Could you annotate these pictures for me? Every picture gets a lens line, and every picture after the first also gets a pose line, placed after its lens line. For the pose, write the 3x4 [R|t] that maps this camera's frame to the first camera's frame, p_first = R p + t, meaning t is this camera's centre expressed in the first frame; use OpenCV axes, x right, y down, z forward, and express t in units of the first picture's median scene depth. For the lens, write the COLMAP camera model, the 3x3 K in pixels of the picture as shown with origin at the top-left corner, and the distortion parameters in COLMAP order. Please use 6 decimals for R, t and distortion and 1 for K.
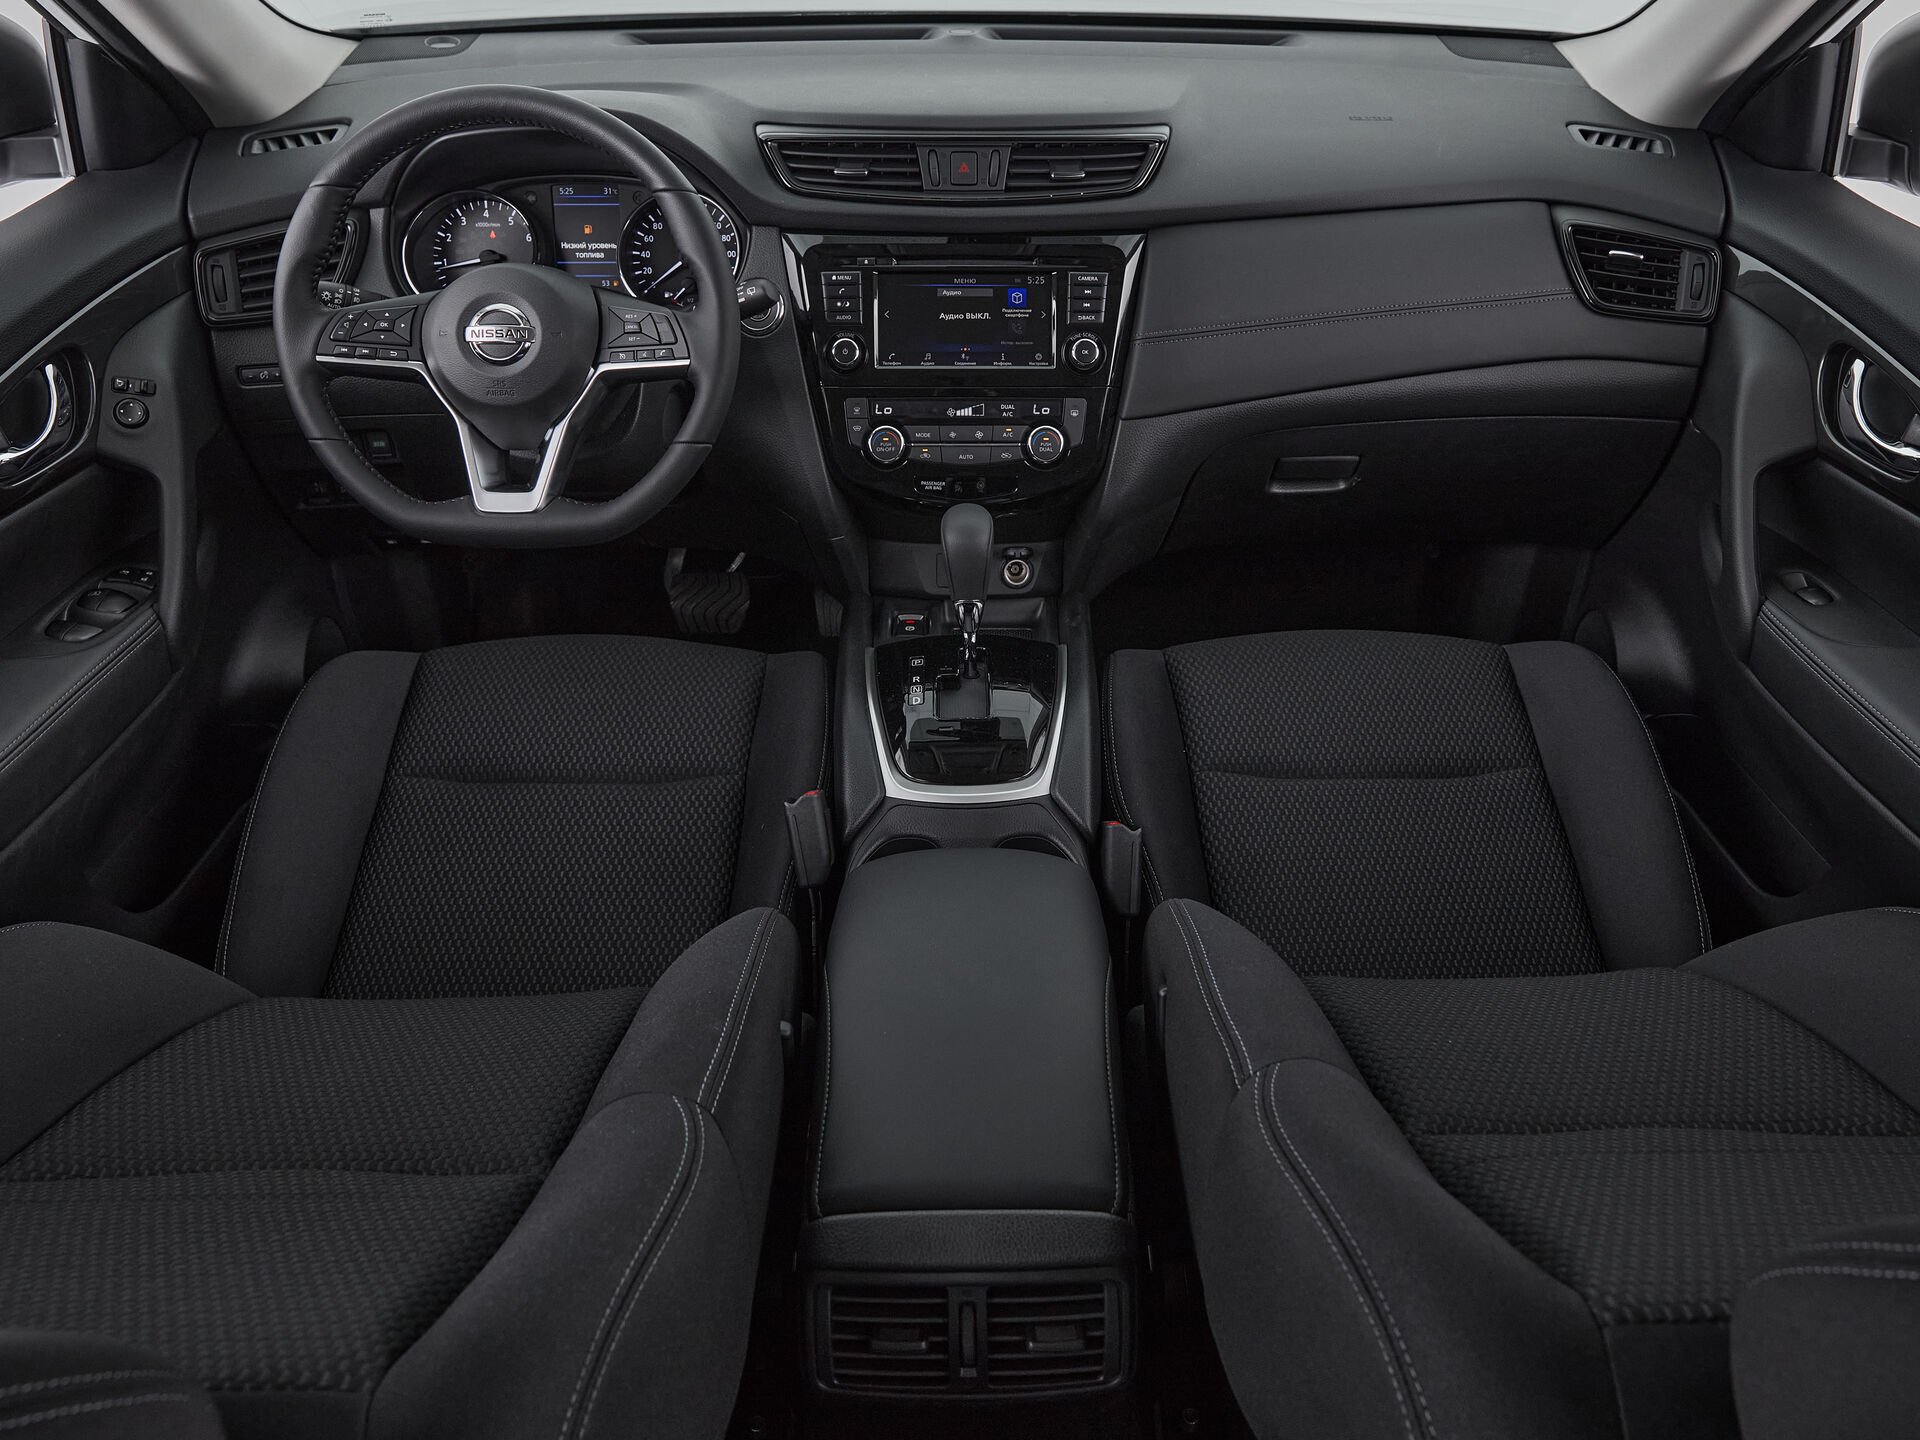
lens RADIAL K [[1380.8, 0, 993.7], [0, 1380.8, 733.0], [0, 0, 1]] dist [-0.013476, 0.005133]
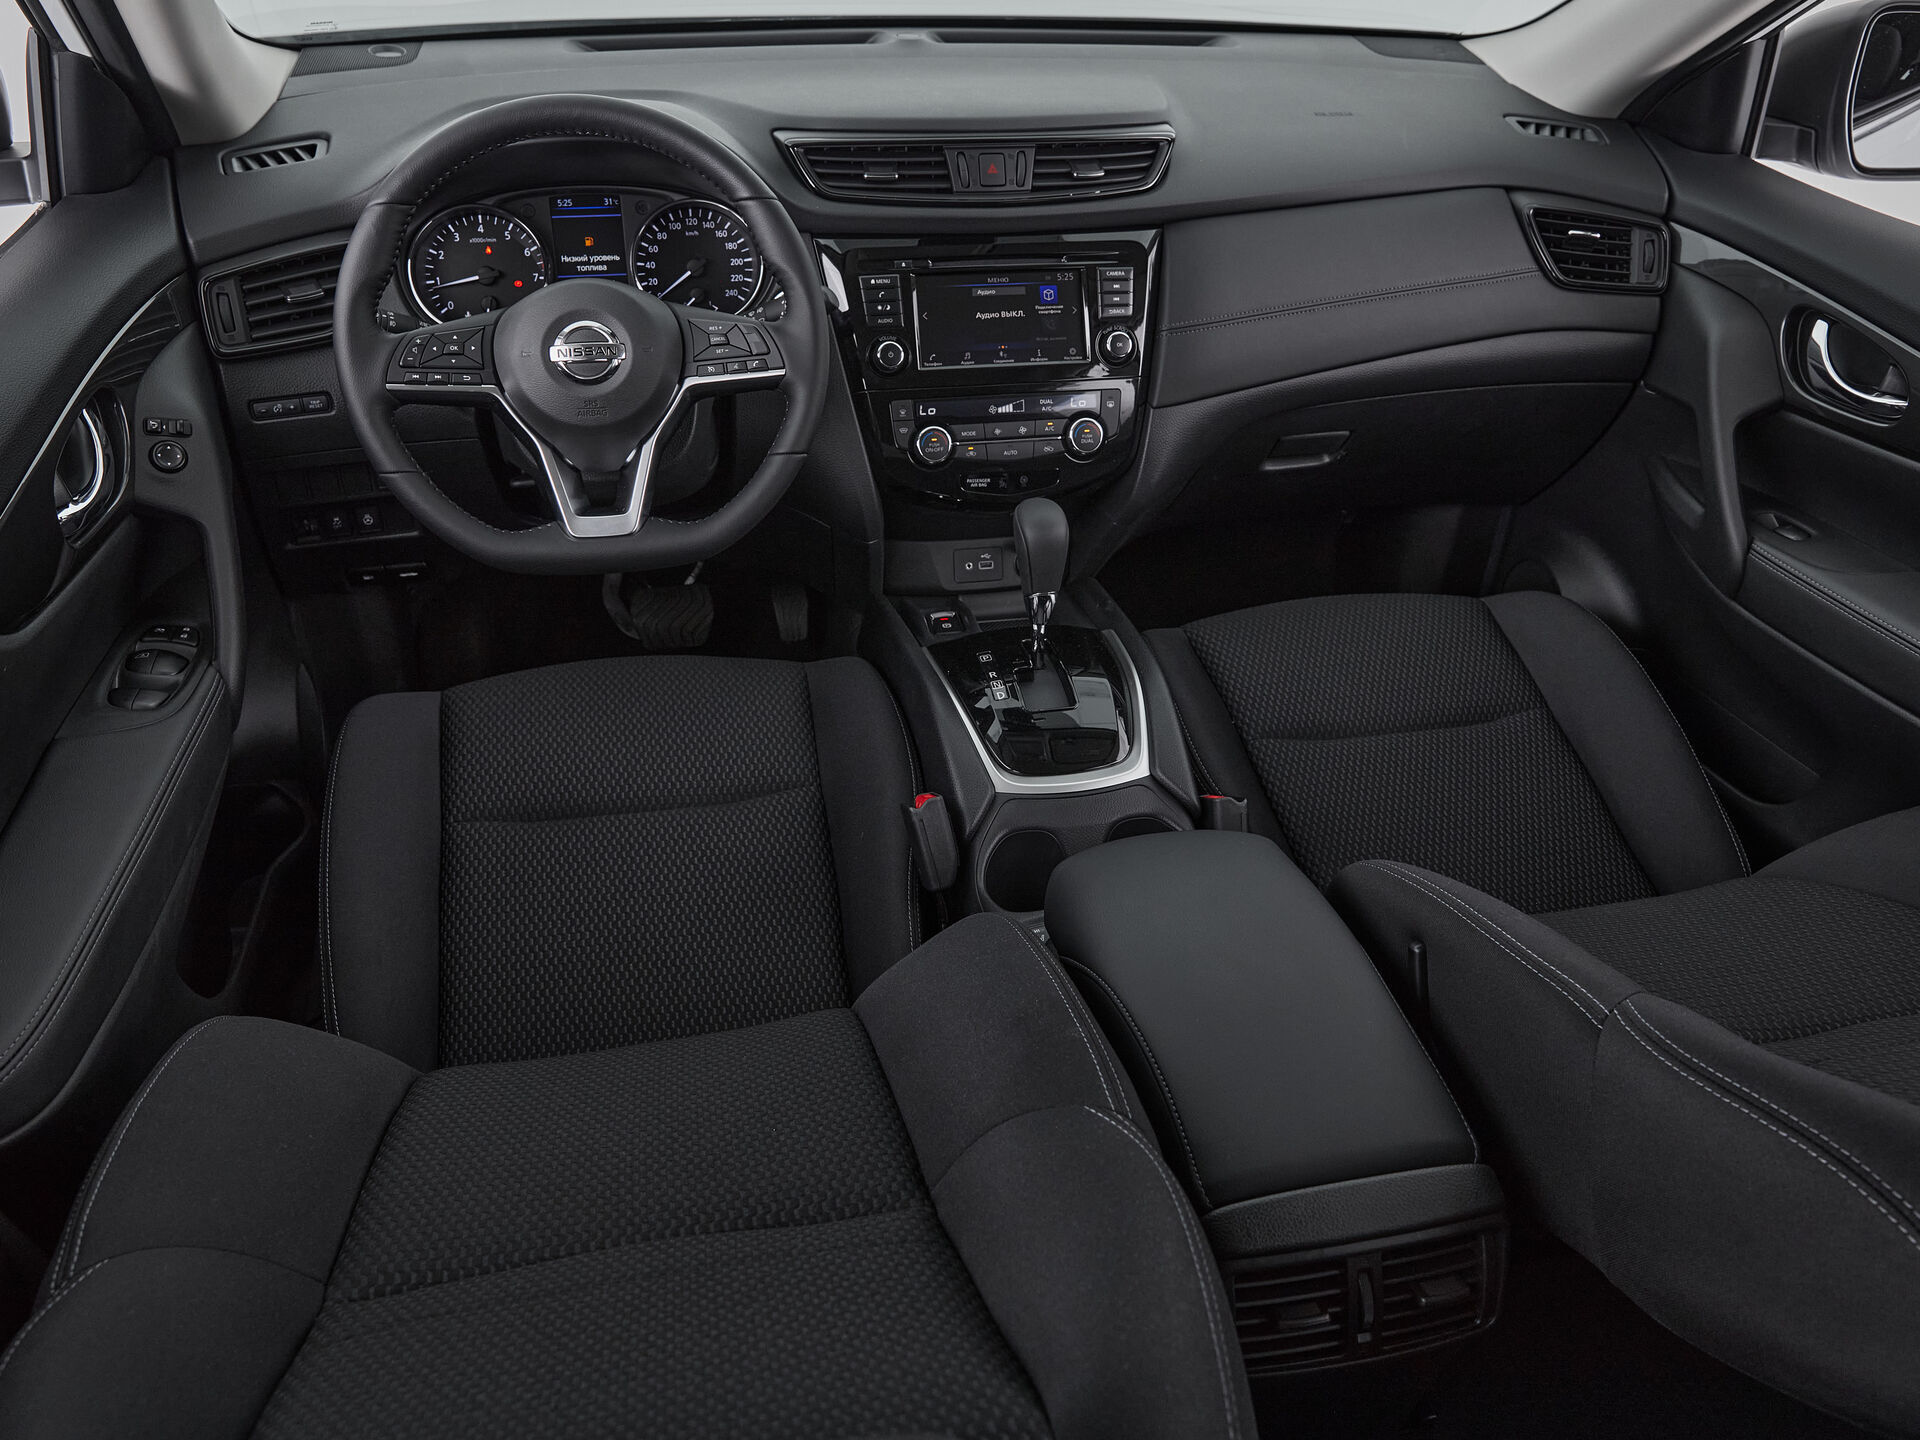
lens RADIAL K [[1380.8, 0, 947.1], [0, 1380.8, 705.1], [0, 0, 1]] dist [-0.013476, 0.005133]
pose [[0.982622, -0.087486, 0.163709, -0.251493], [0.089819, 0.995934, -0.006894, -0.012454], [-0.162440, 0.021478, 0.986485, 0.010910]]
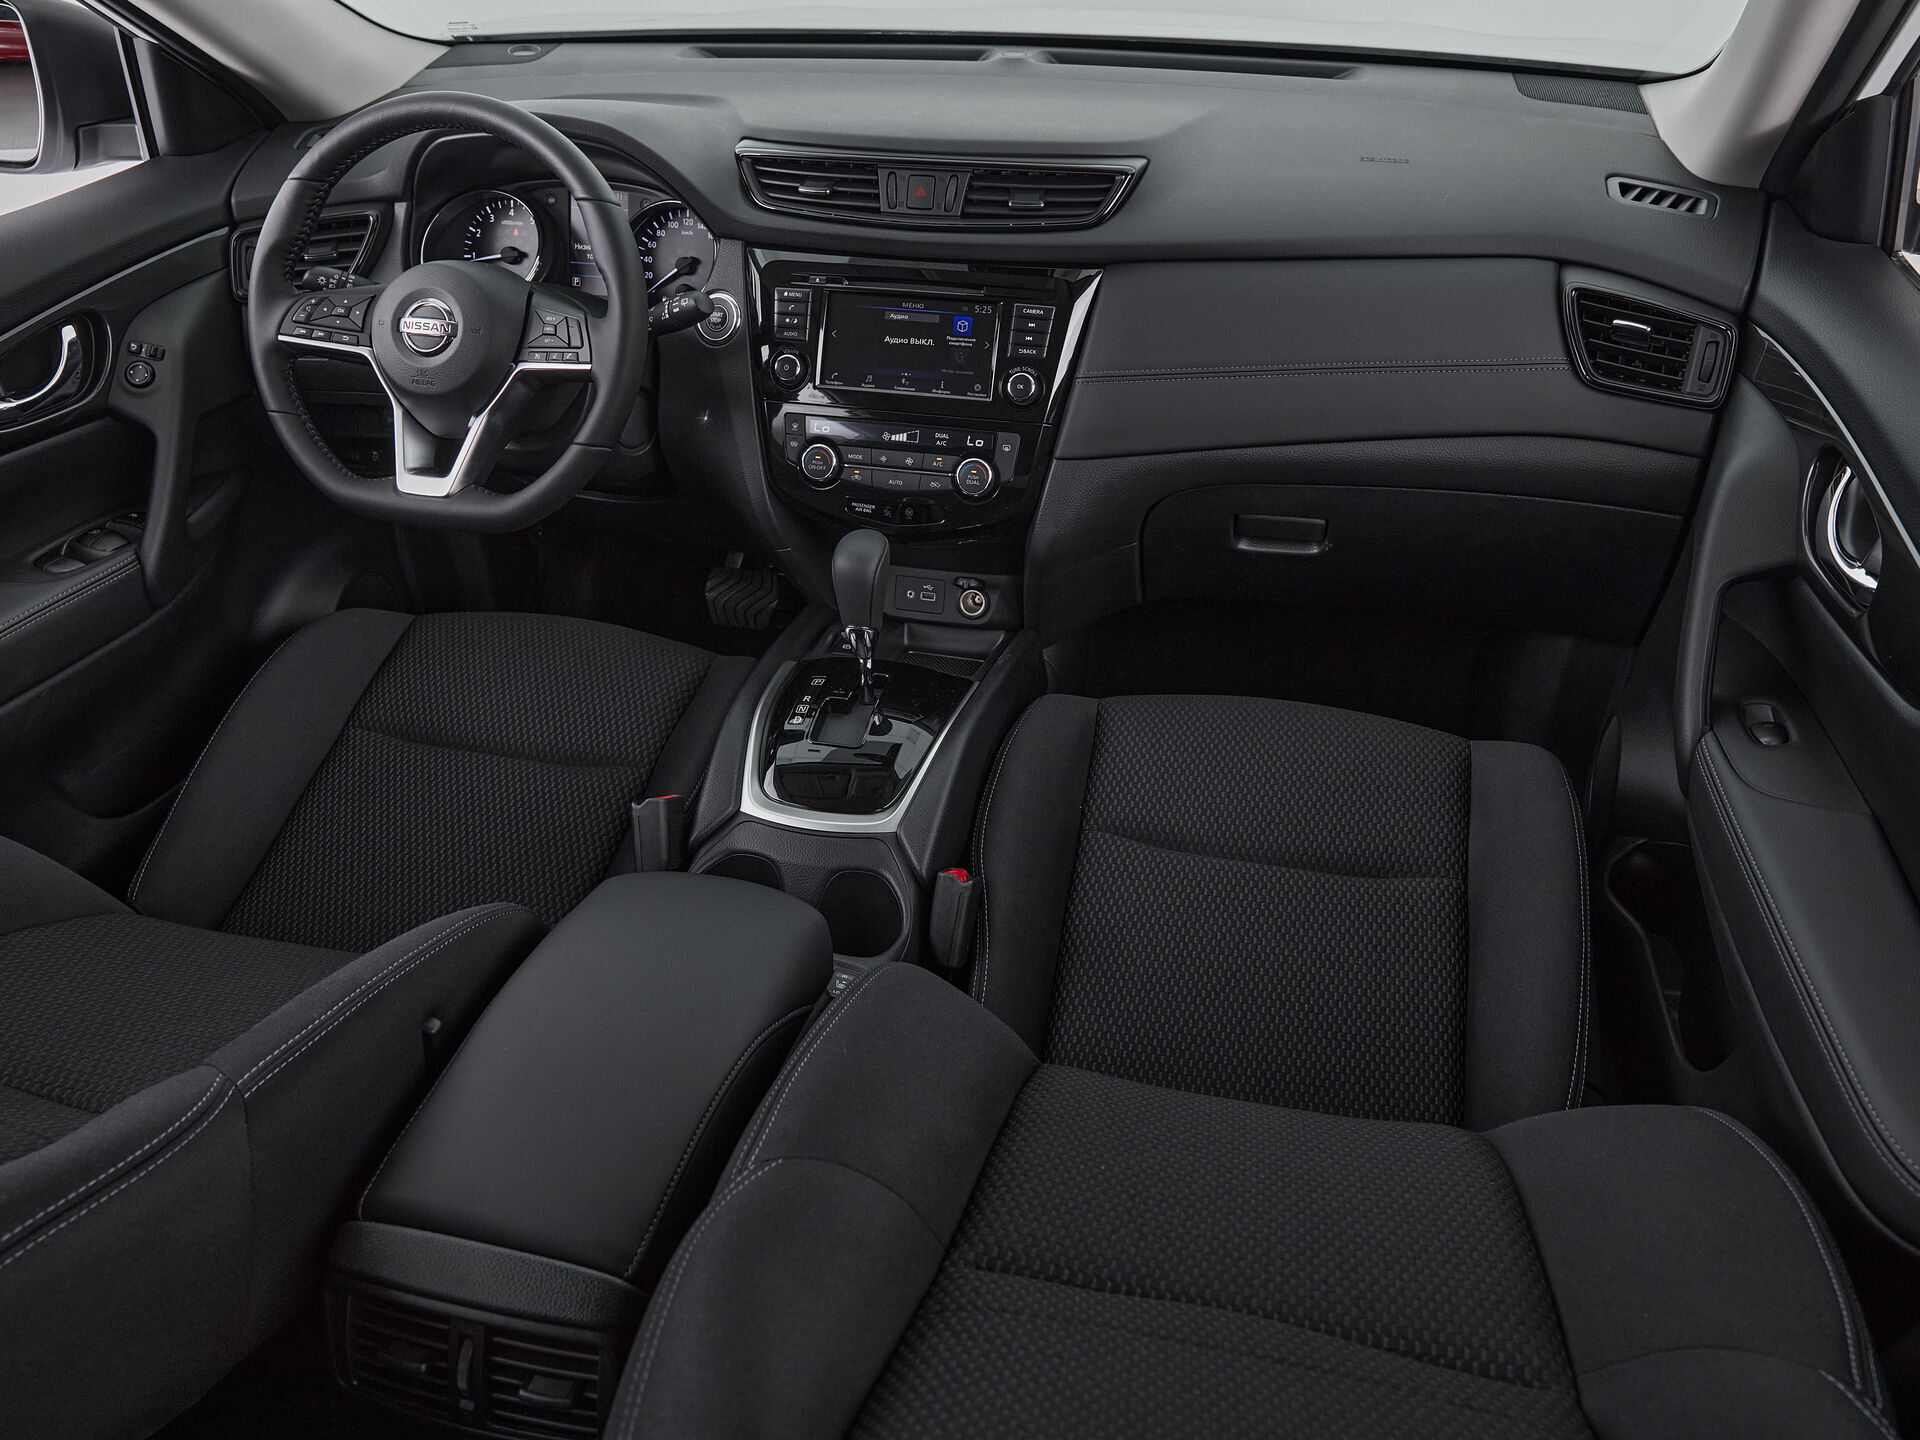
lens RADIAL K [[1380.8, 0, 989.6], [0, 1380.8, 729.7], [0, 0, 1]] dist [-0.013476, 0.005133]
pose [[0.970211, 0.129414, -0.204800, 0.274771], [-0.131261, 0.991337, 0.004597, -0.037889], [0.203621, 0.022422, 0.978793, 0.049353]]
